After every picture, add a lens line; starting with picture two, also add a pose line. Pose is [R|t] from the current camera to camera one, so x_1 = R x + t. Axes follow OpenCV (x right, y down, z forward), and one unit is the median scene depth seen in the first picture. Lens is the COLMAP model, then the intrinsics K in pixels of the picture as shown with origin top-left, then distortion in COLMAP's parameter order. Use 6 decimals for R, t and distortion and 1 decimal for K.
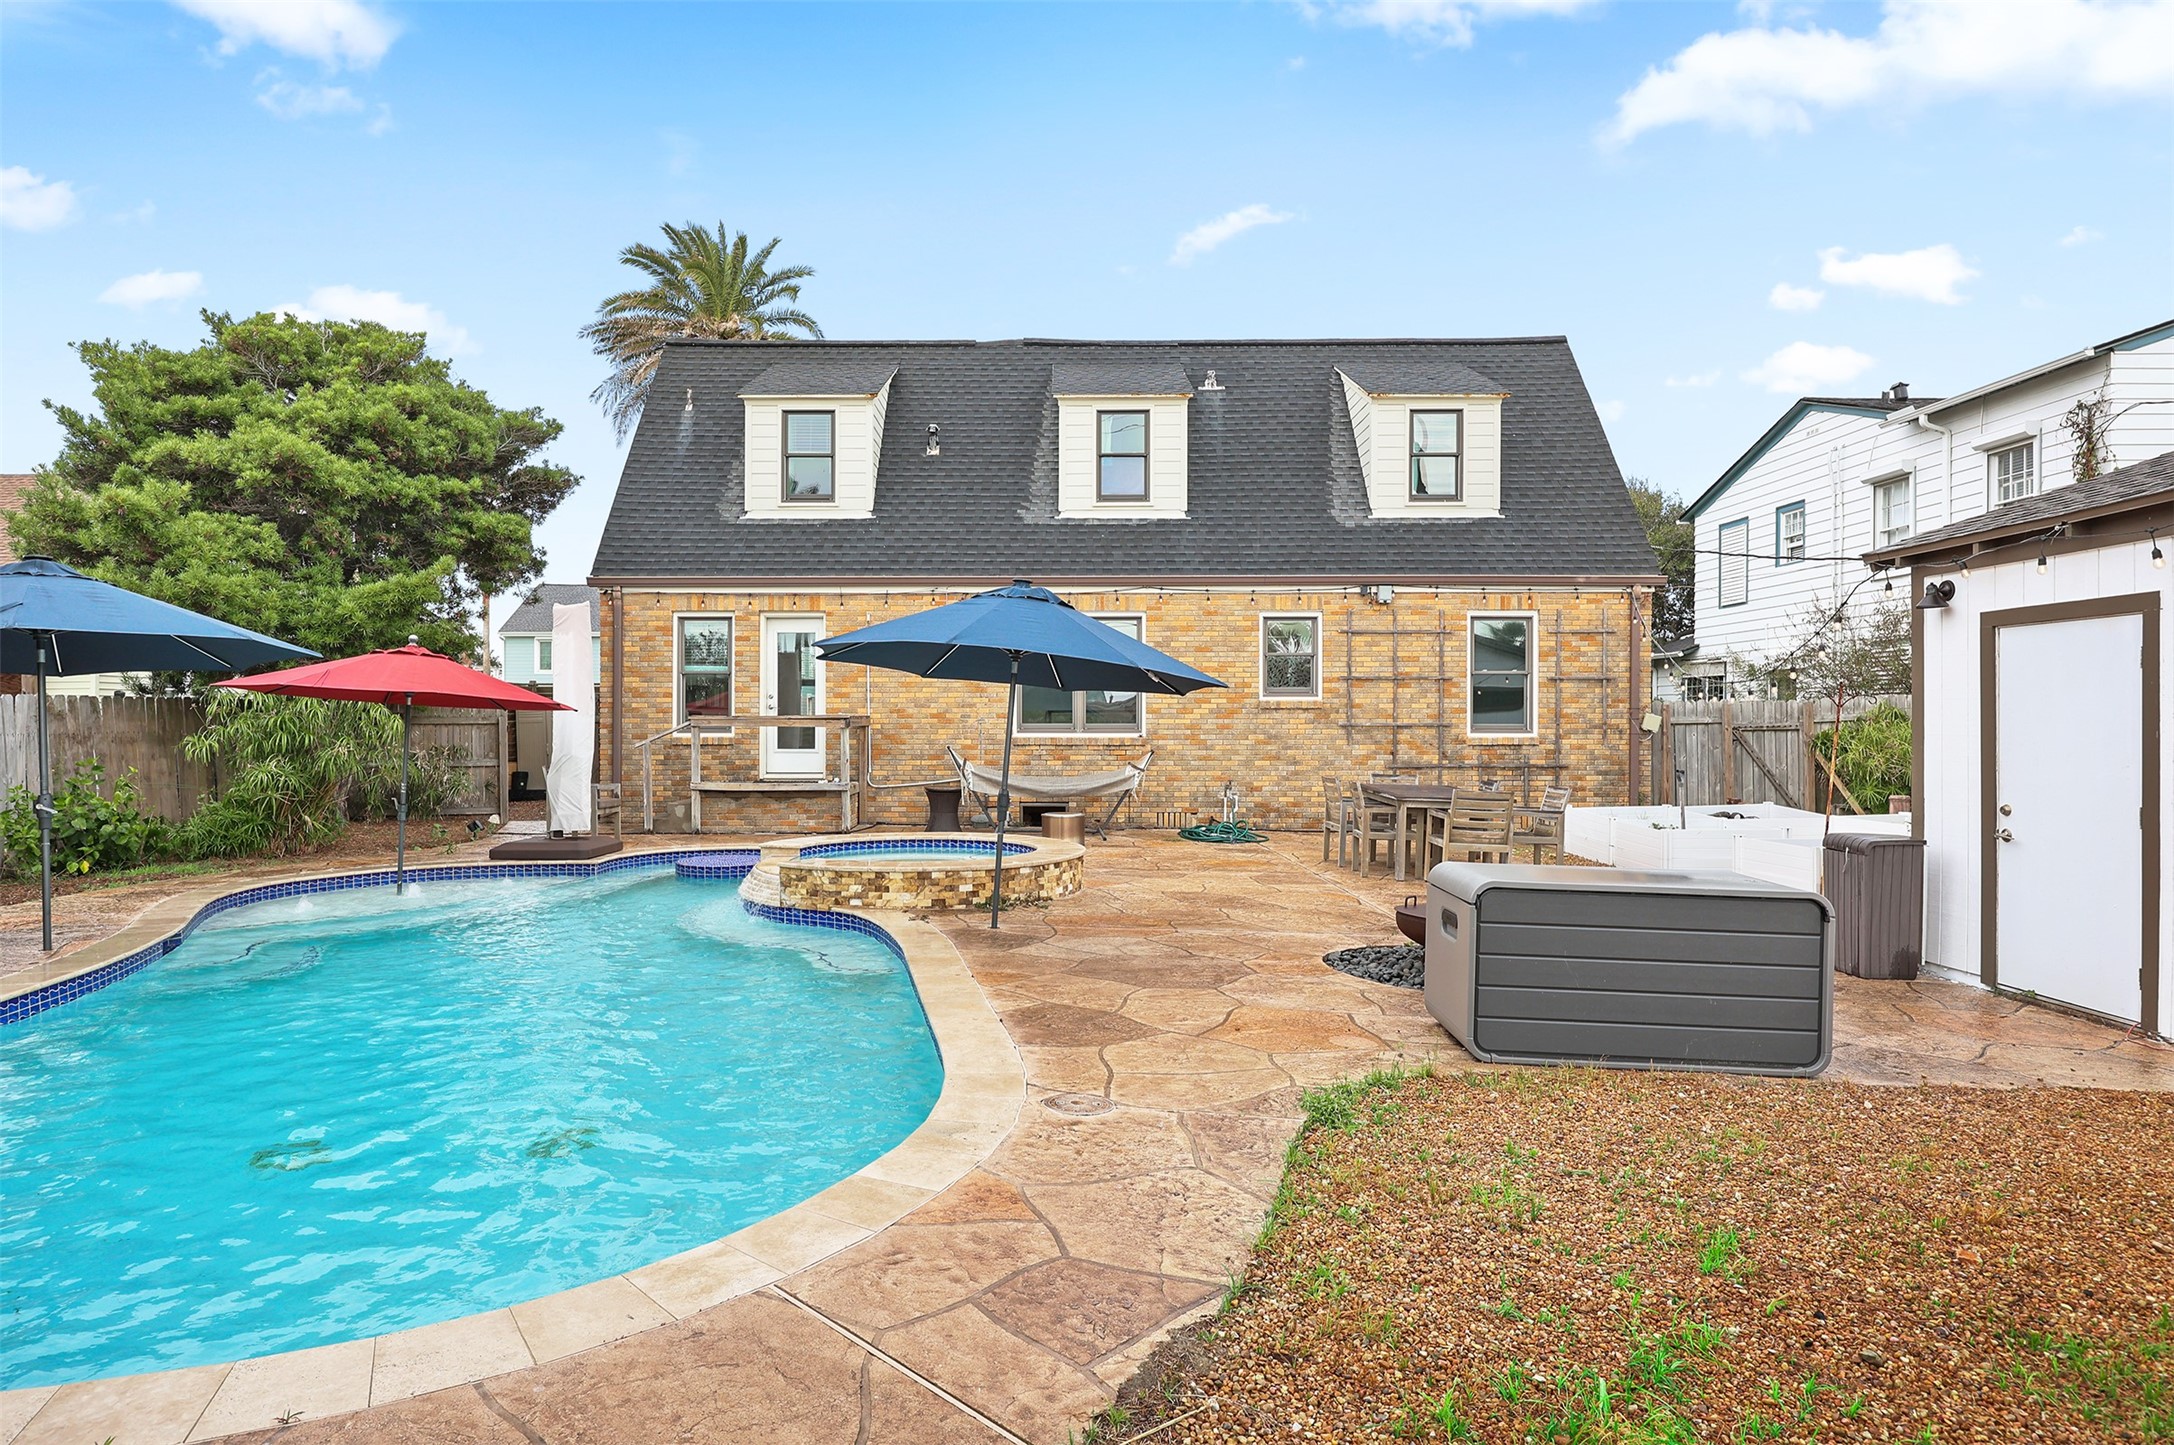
lens RADIAL K [[1164.6, 0, 1086.7], [0, 1164.6, 726.4], [0, 0, 1]] dist [0.016500, -0.008434]
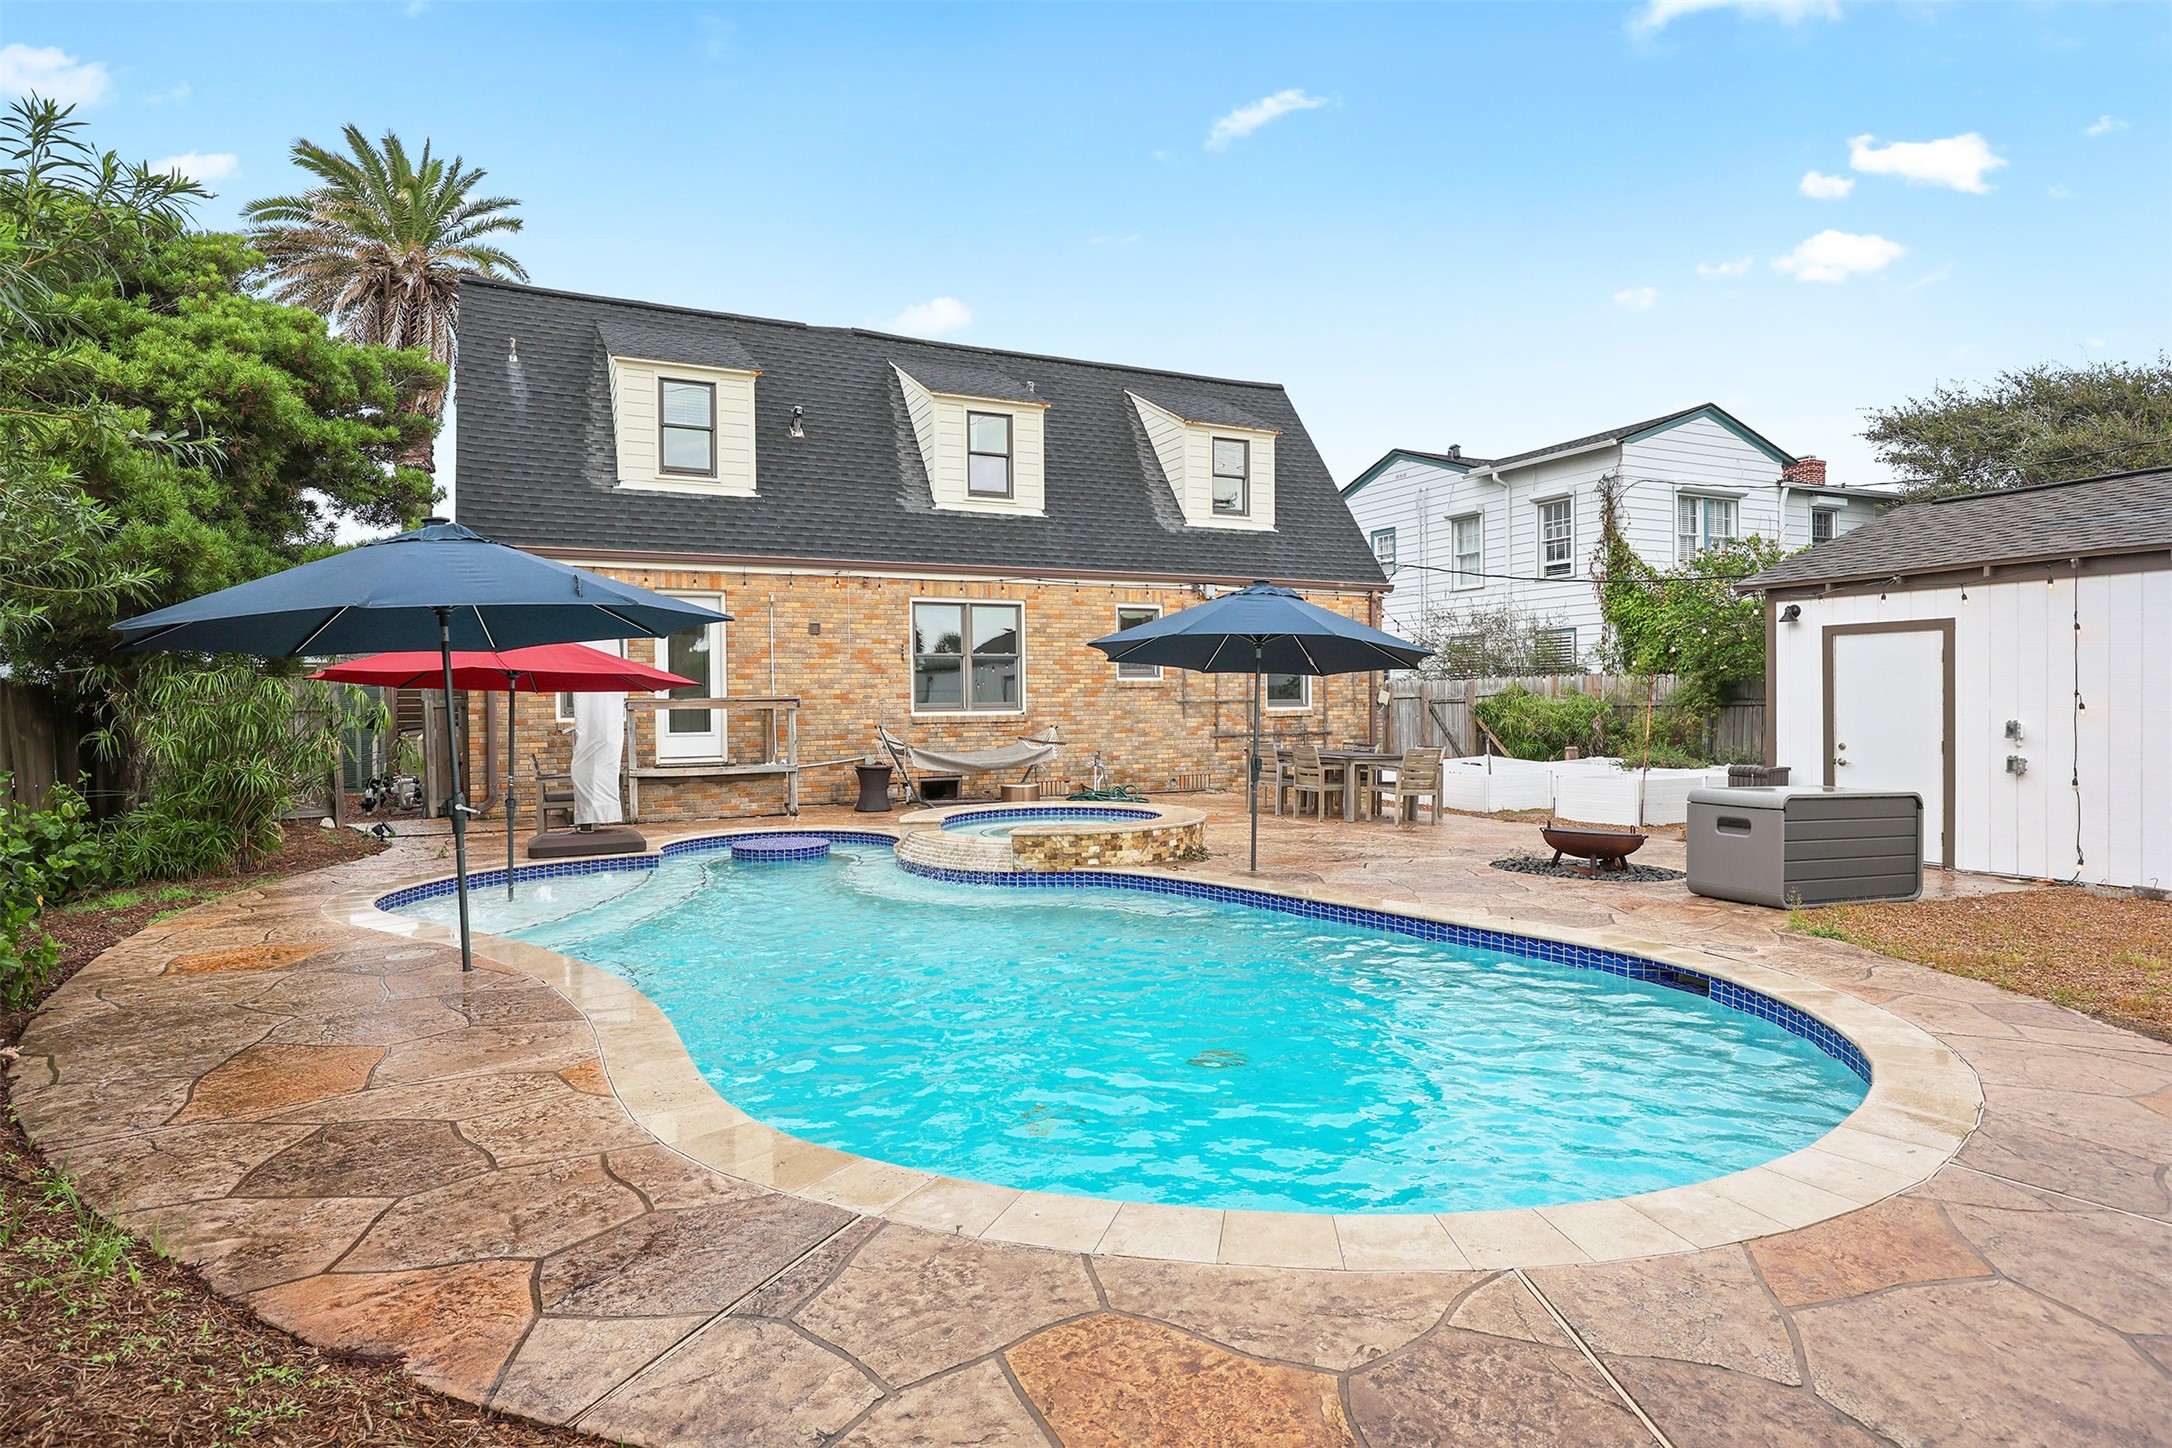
lens RADIAL K [[1163.5, 0, 1035.9], [0, 1163.5, 711.0], [0, 0, 1]] dist [0.016500, -0.008434]
pose [[0.895641, -0.013685, 0.444567, -0.428050], [0.011874, 0.999906, 0.006857, -0.001386], [-0.444619, -0.000863, 0.895719, 0.011751]]
